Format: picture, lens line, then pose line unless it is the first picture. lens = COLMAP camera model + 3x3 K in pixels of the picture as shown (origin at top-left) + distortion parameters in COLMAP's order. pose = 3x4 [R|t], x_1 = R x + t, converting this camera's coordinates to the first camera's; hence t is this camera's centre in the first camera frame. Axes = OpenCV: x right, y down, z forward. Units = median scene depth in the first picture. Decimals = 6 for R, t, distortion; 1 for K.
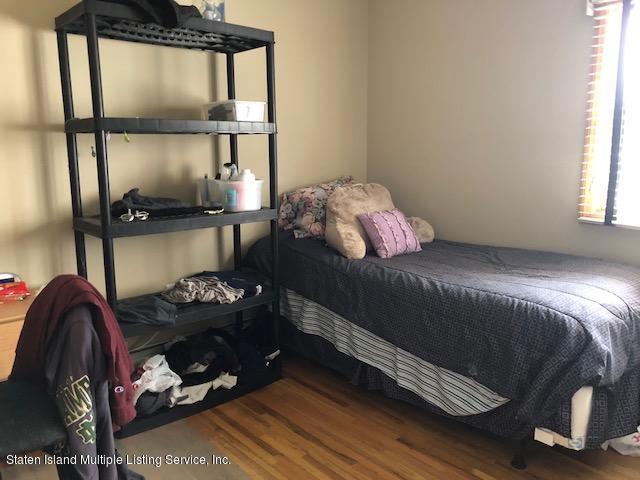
lens RADIAL K [[522.6, 0, 320.0], [0, 522.6, 240.0], [0, 0, 1]] dist [0.053080, -0.045847]
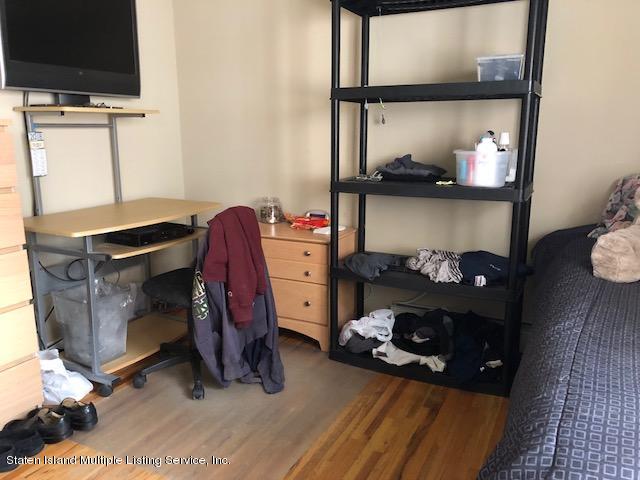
lens RADIAL K [[522.6, 0, 320.0], [0, 522.6, 240.0], [0, 0, 1]] dist [0.053080, -0.045847]
pose [[0.379827, 0.202014, -0.902730, 0.583845], [-0.163973, 0.975114, 0.149219, -0.057664], [0.910409, 0.091346, 0.403500, 0.435462]]
